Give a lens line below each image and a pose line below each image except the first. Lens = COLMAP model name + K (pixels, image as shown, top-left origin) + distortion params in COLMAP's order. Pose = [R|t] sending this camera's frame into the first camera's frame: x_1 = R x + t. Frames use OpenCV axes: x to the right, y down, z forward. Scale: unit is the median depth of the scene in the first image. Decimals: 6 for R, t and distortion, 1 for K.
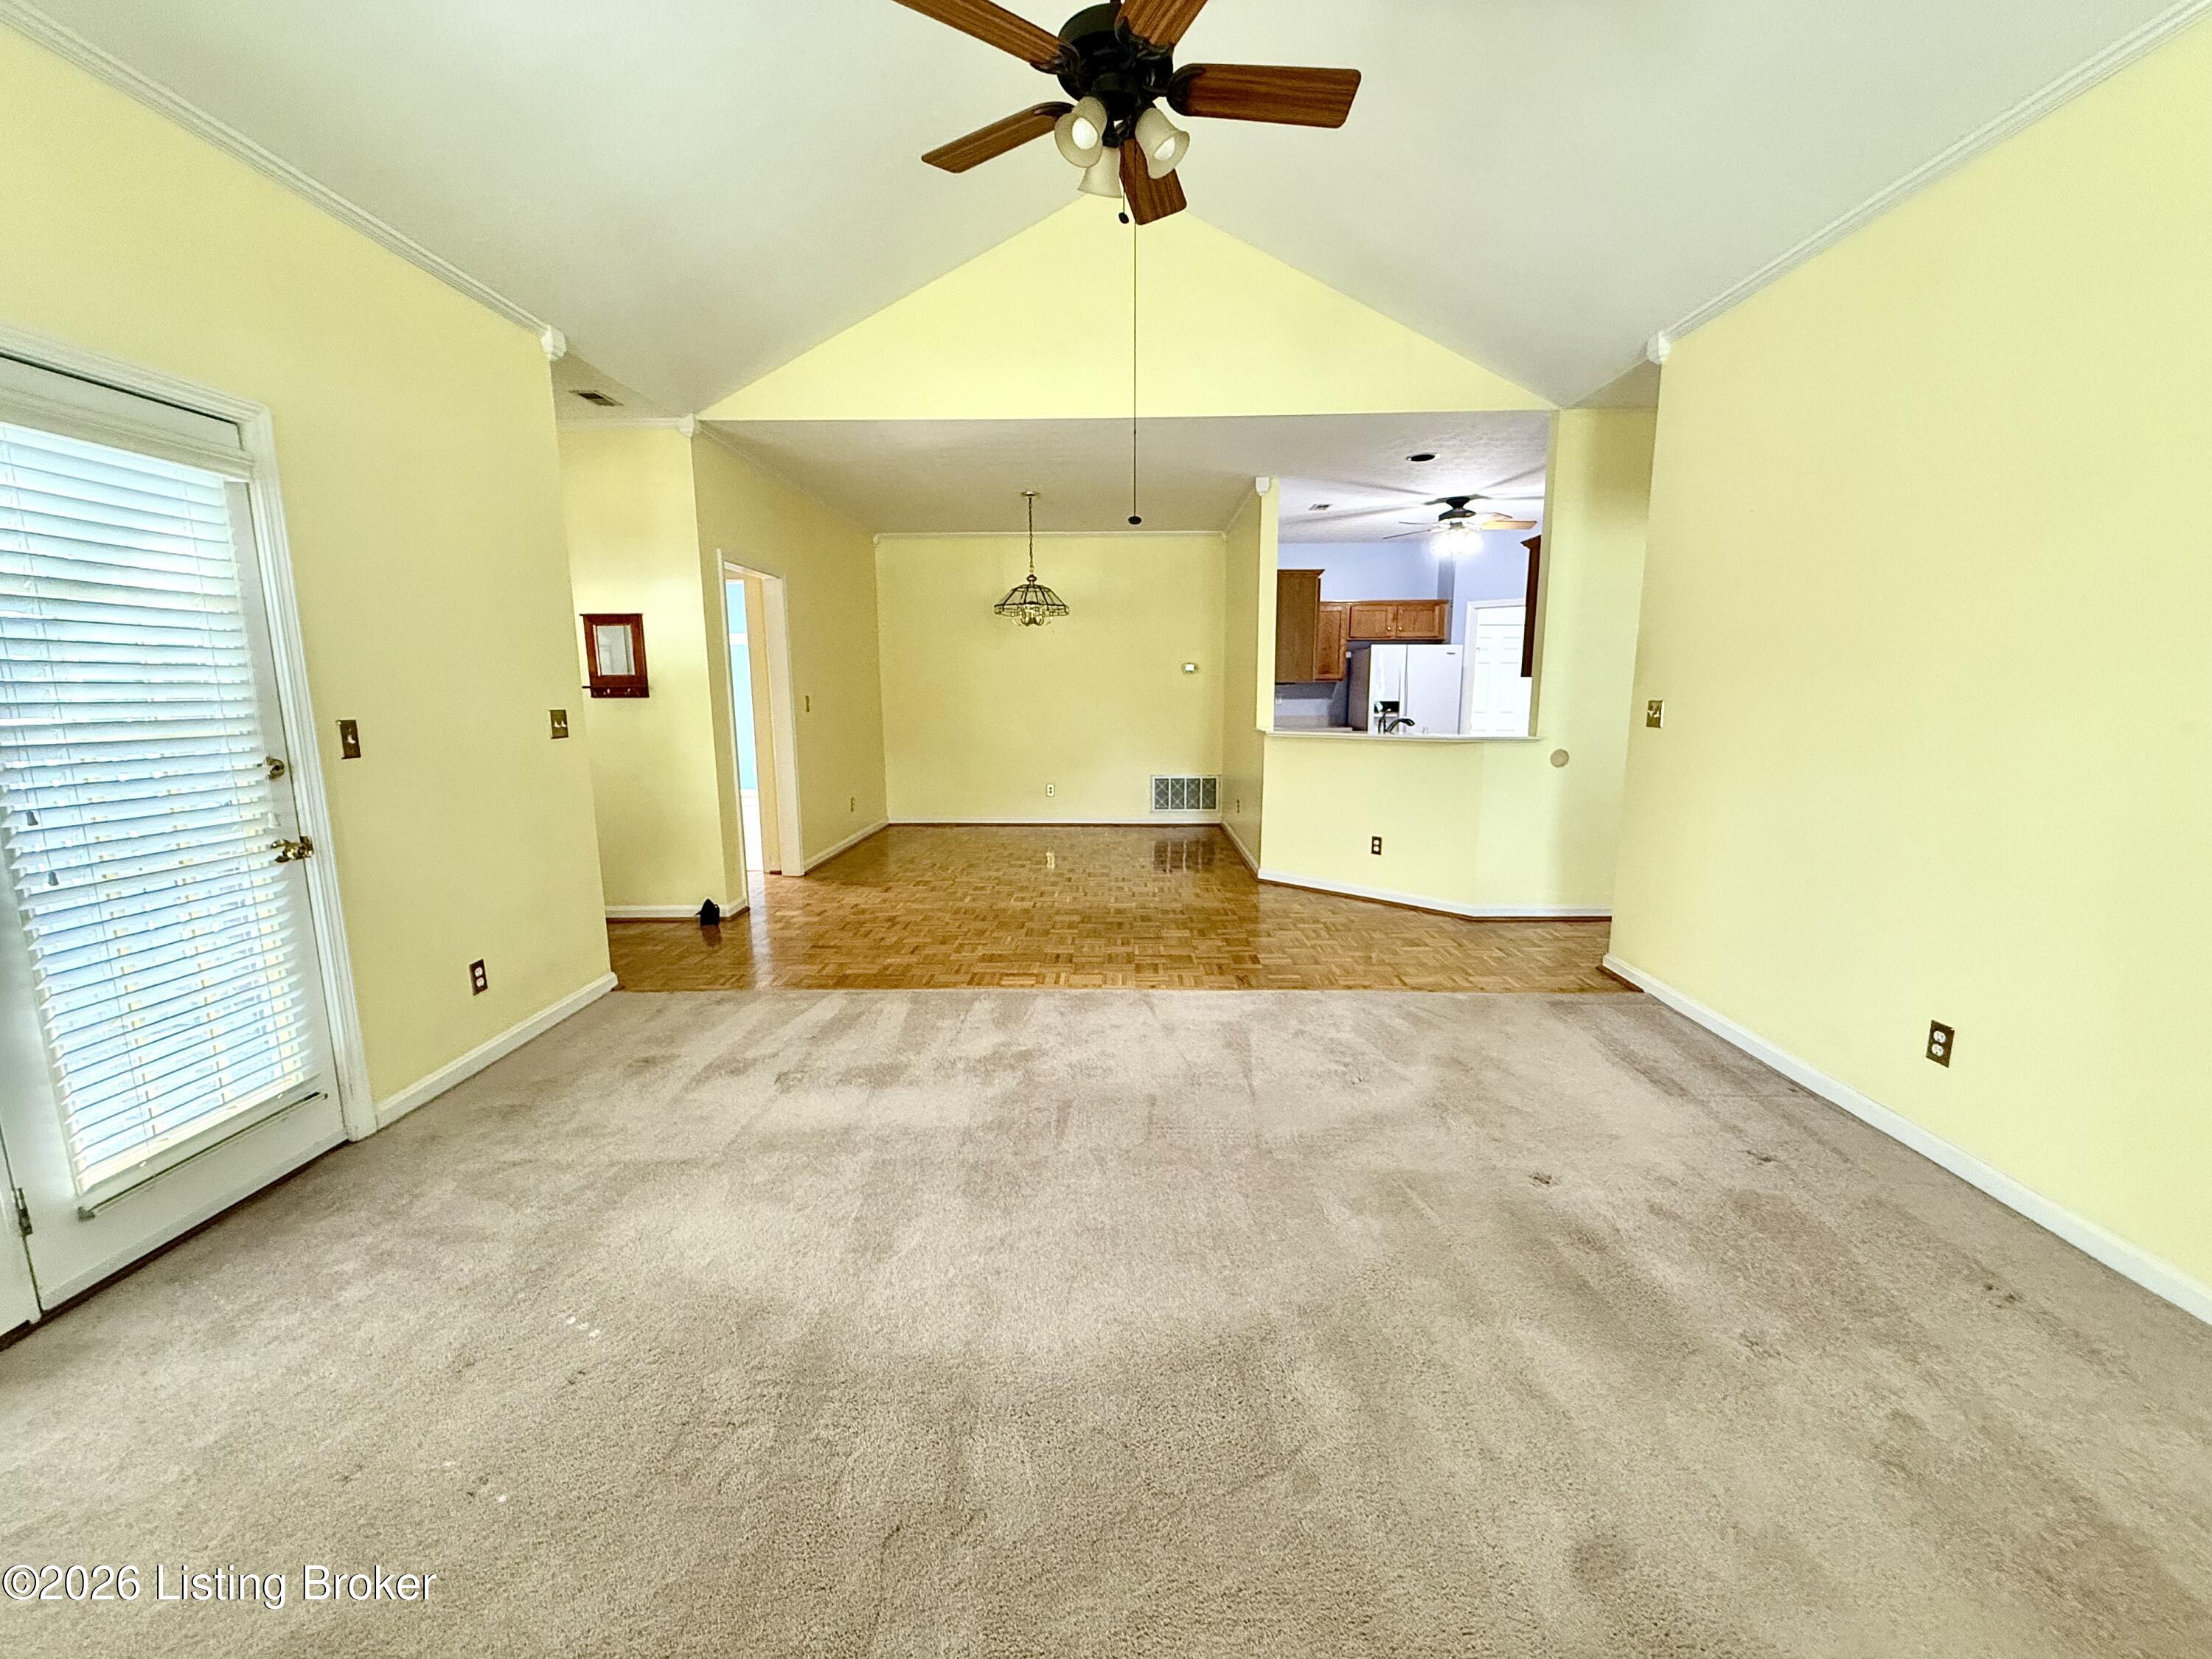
lens RADIAL K [[891.2, 0, 1106.0], [0, 891.2, 829.5], [0, 0, 1]] dist [-0.000711, -0.000079]
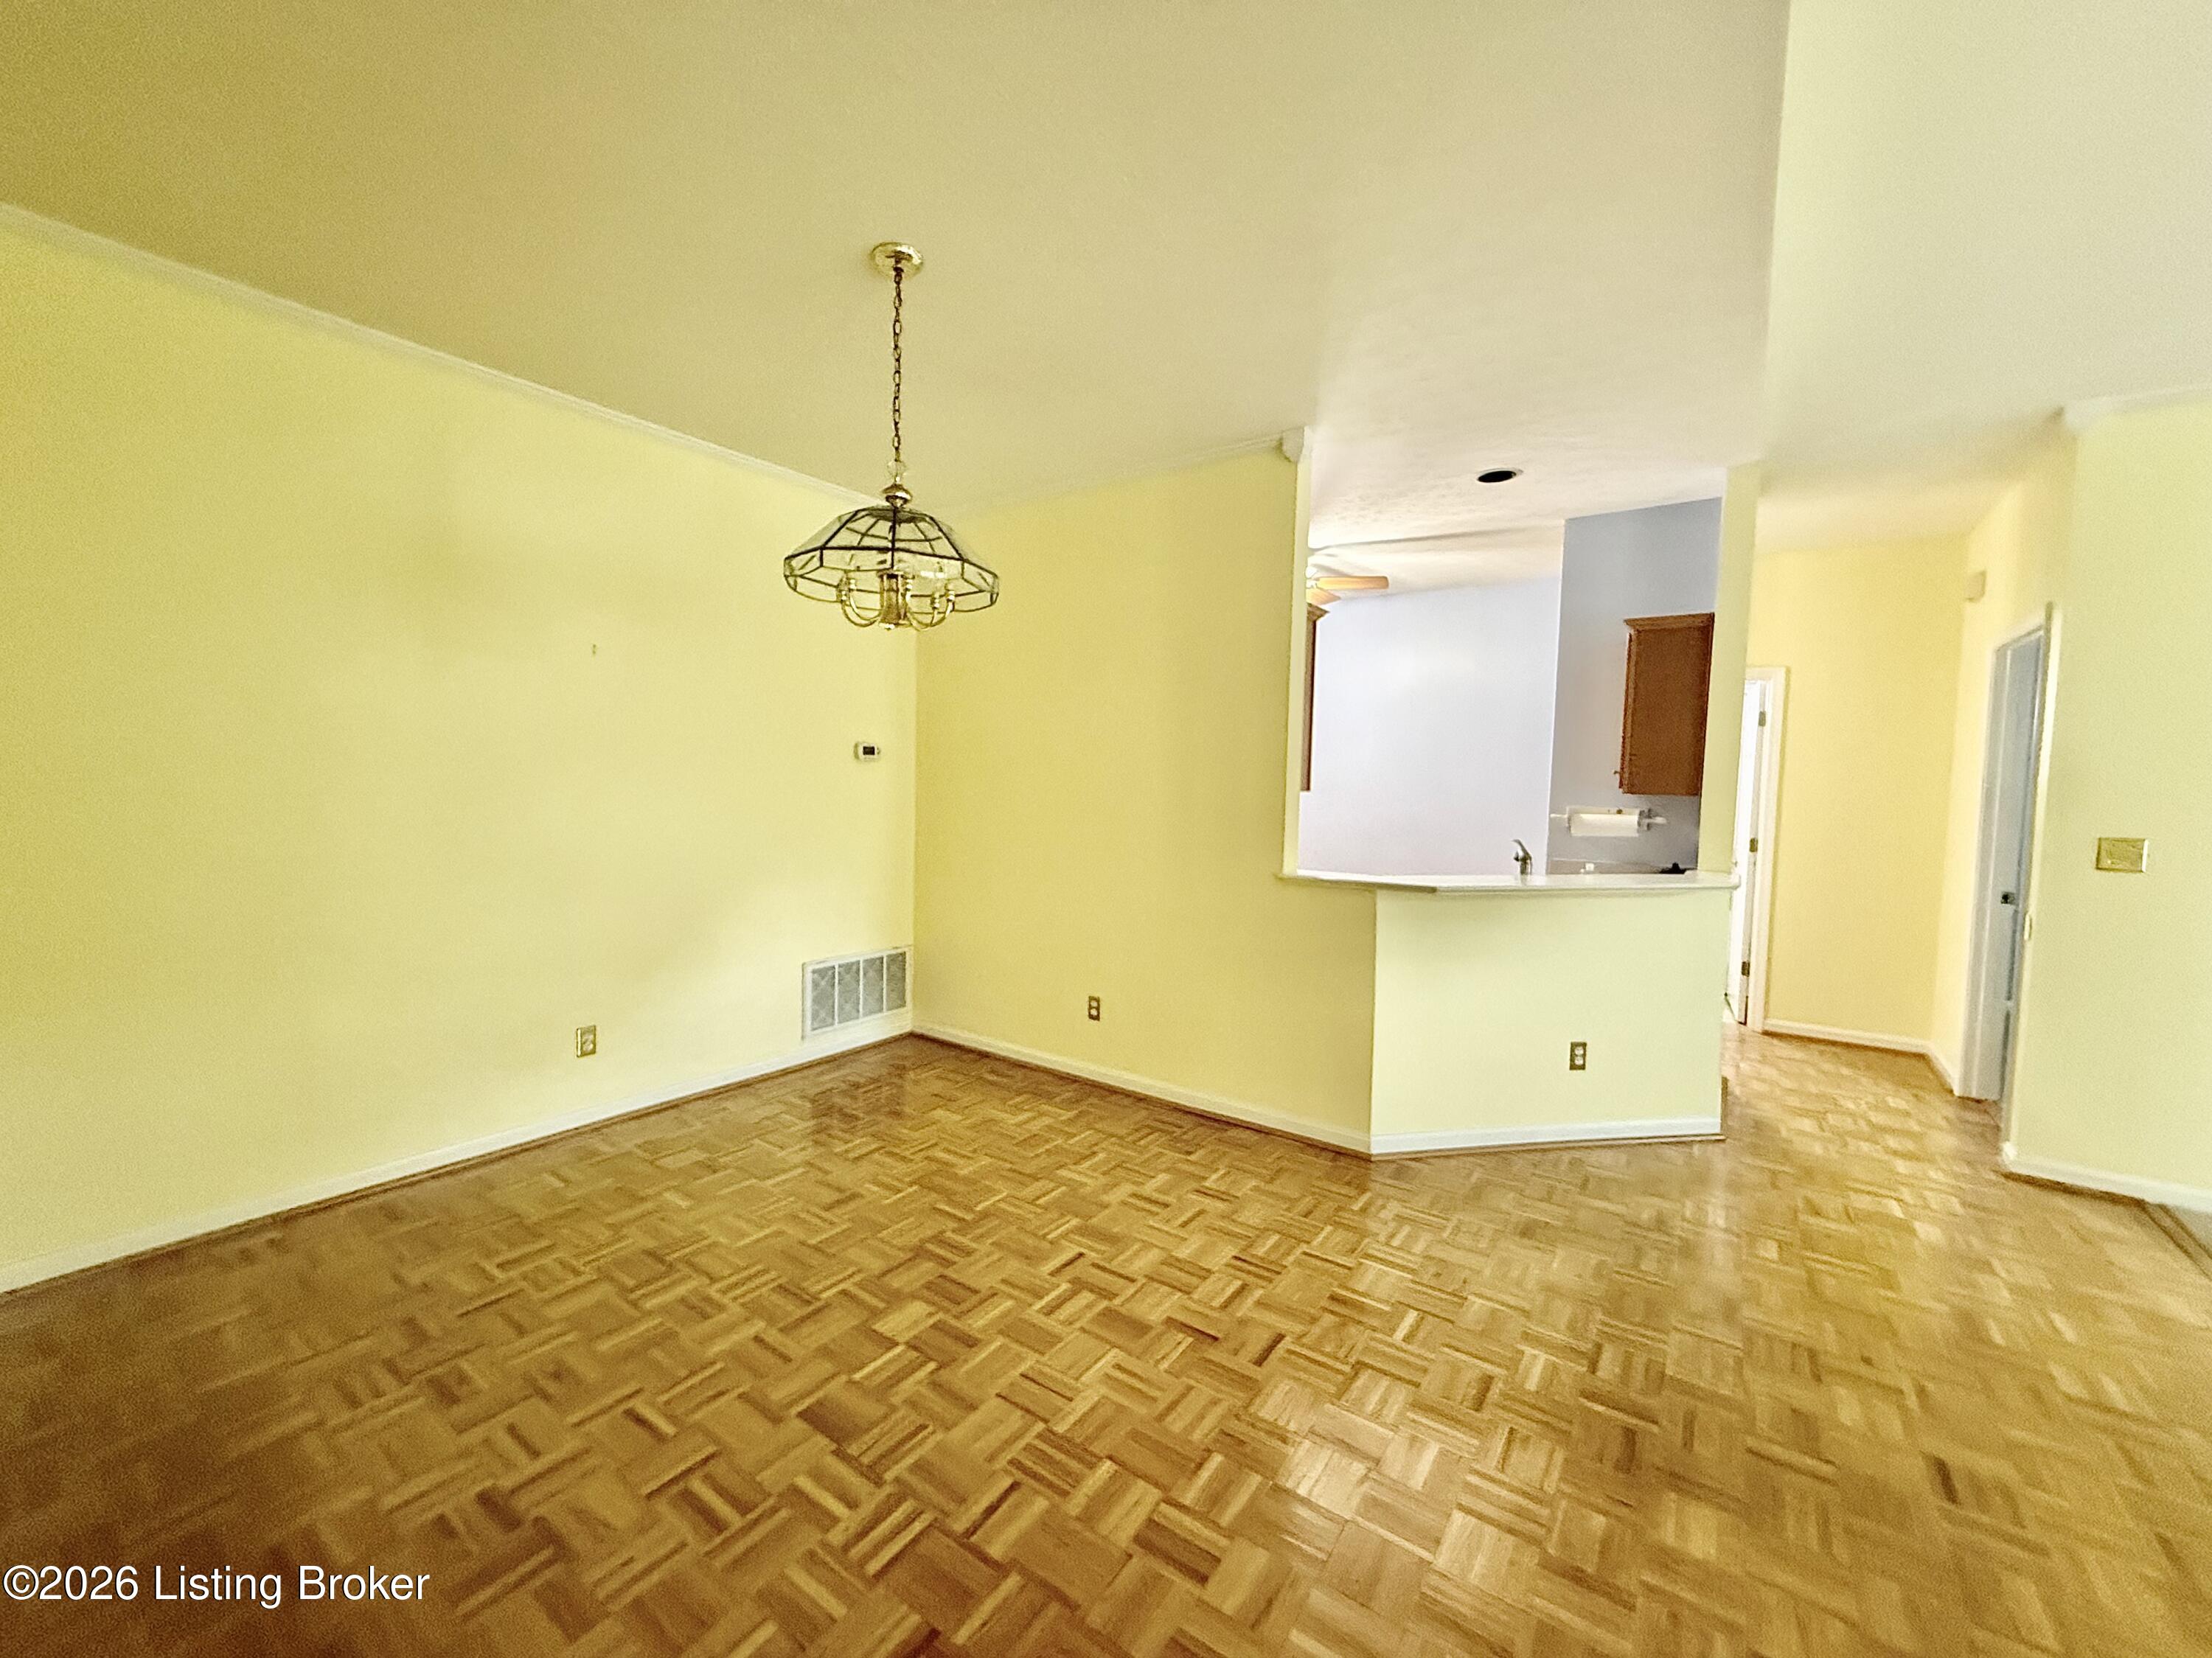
lens RADIAL K [[891.1, 0, 1106.0], [0, 891.1, 829.0], [0, 0, 1]] dist [-0.000711, -0.000079]
pose [[0.567943, -0.031383, 0.822469, -0.257664], [0.106657, 0.993653, -0.035736, -0.099951], [-0.816128, 0.108018, 0.567686, 0.579478]]
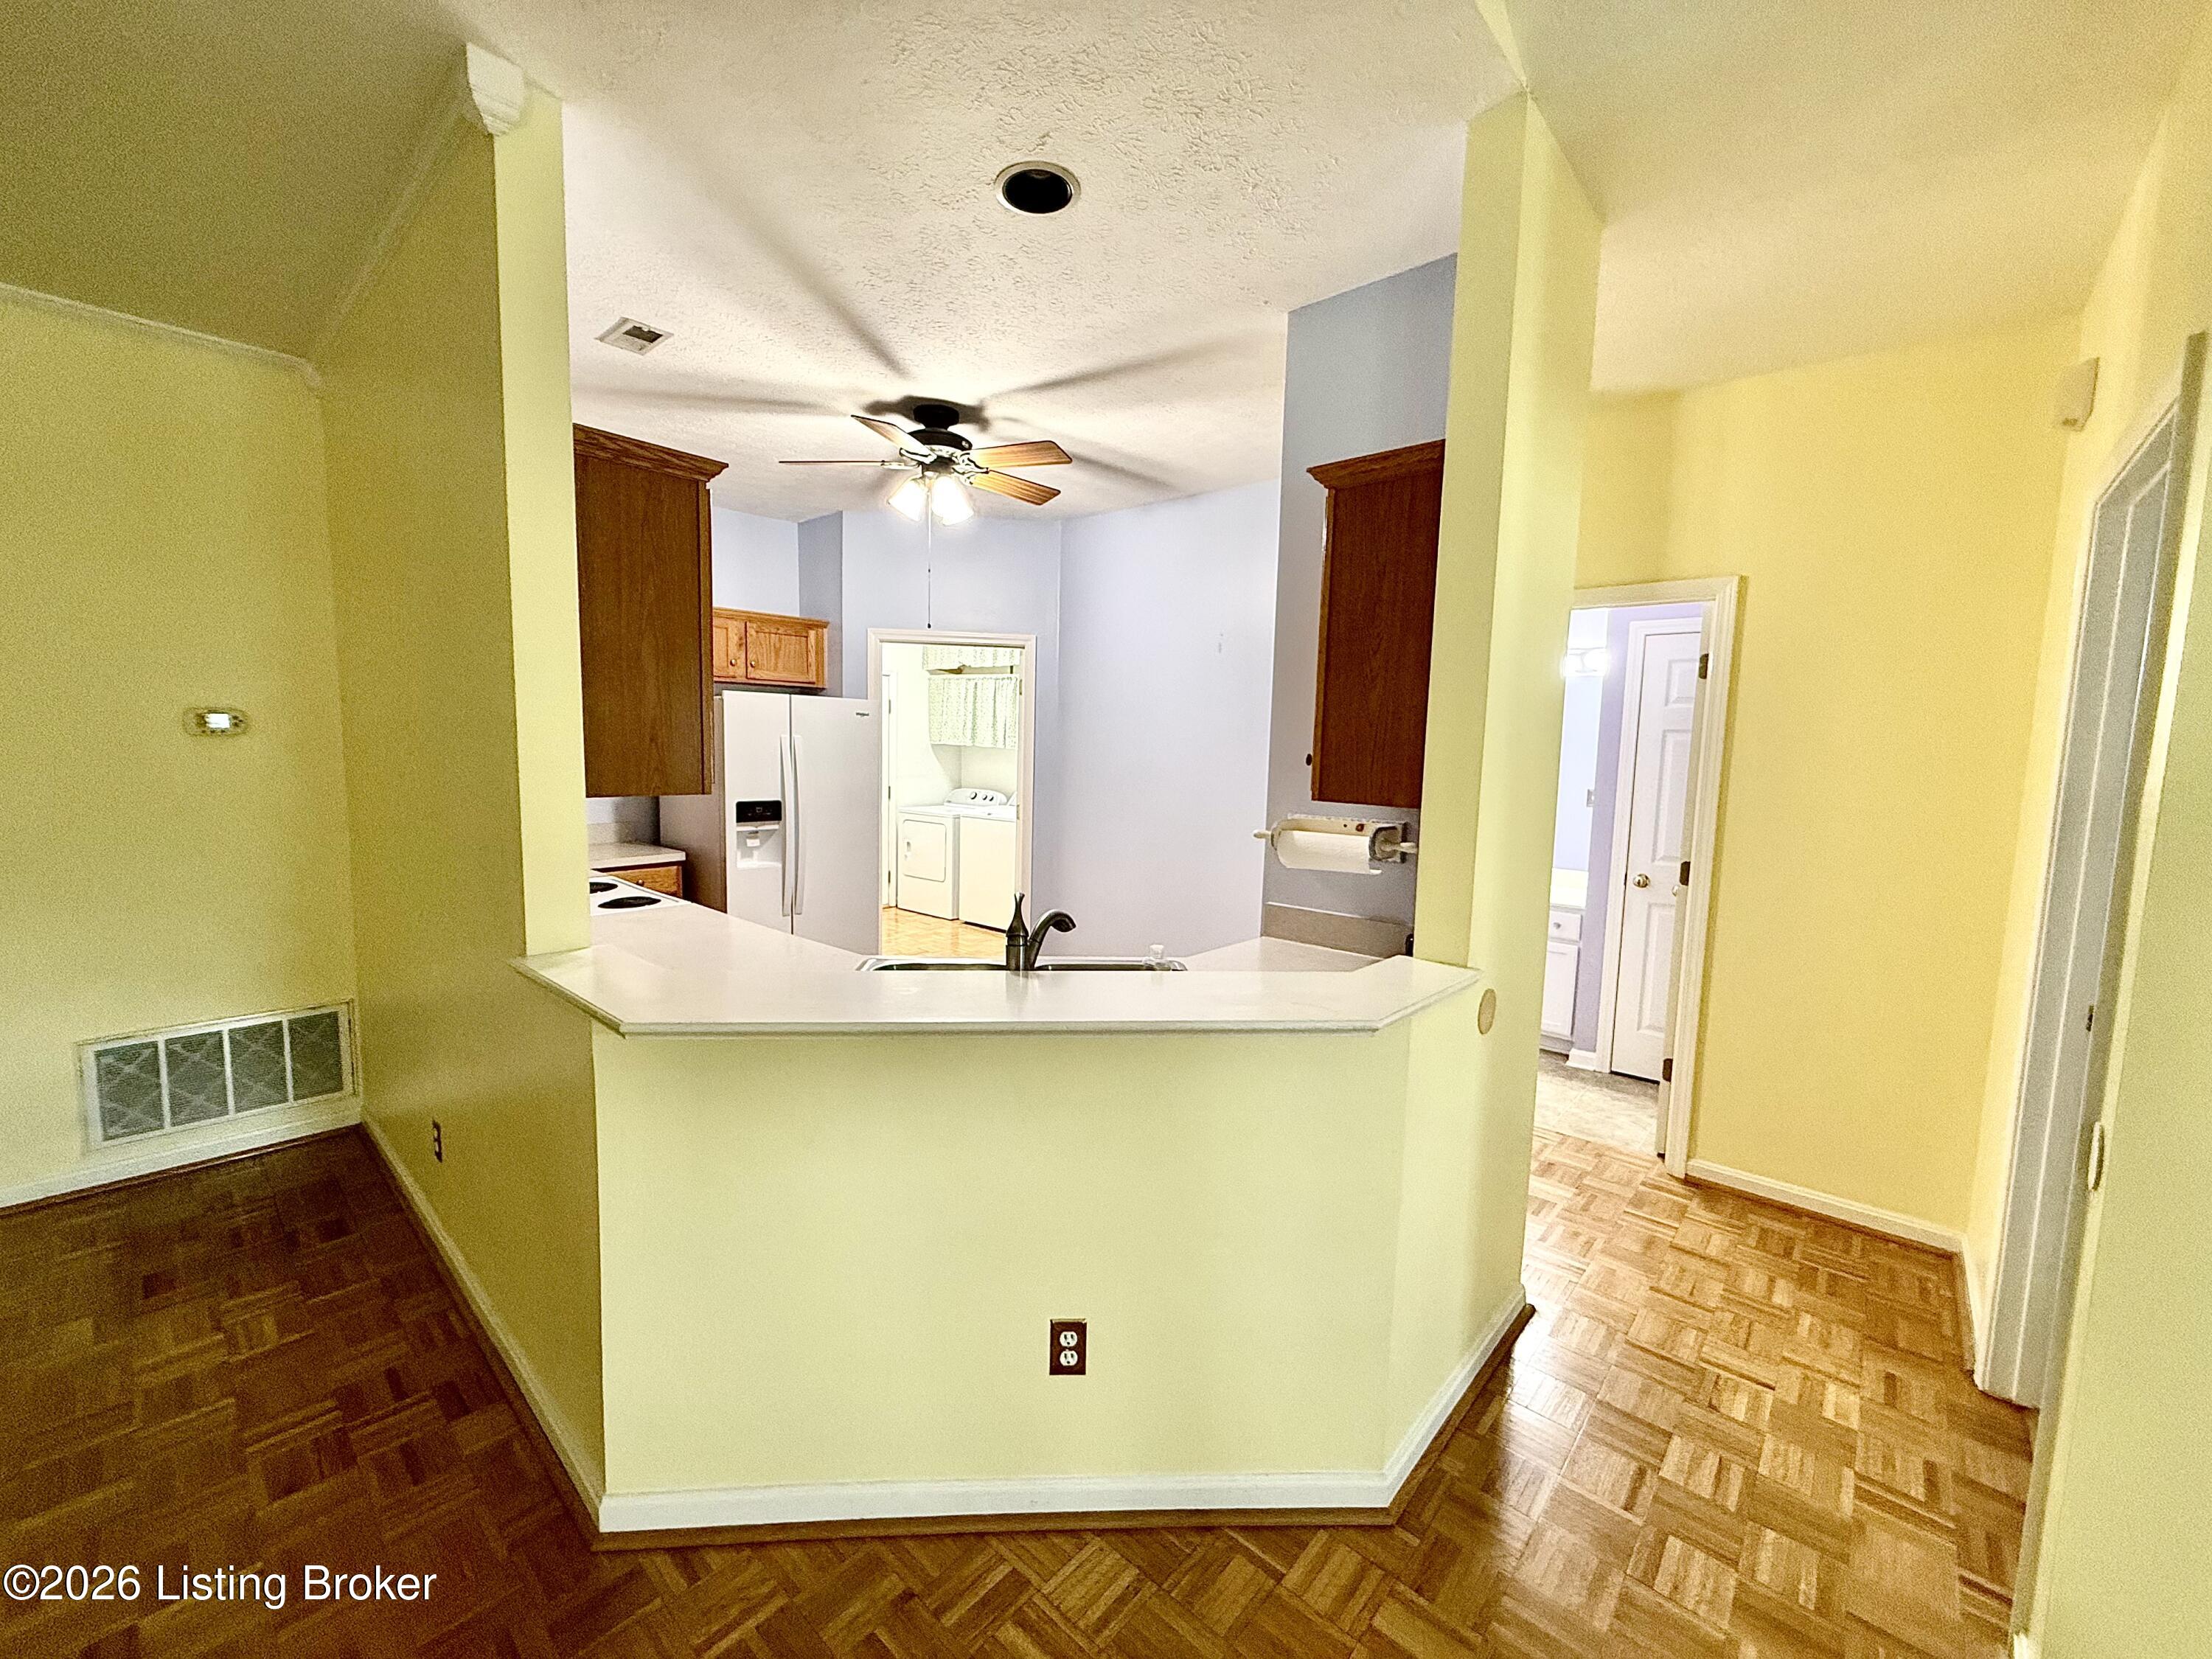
lens RADIAL K [[887.4, 0, 1101.0], [0, 887.4, 828.9], [0, 0, 1]] dist [-0.000047, -0.000142]
pose [[0.657463, -0.055563, 0.751436, 0.057796], [0.093775, 0.995558, -0.008434, -0.101802], [-0.747629, 0.076010, 0.659752, 0.500328]]
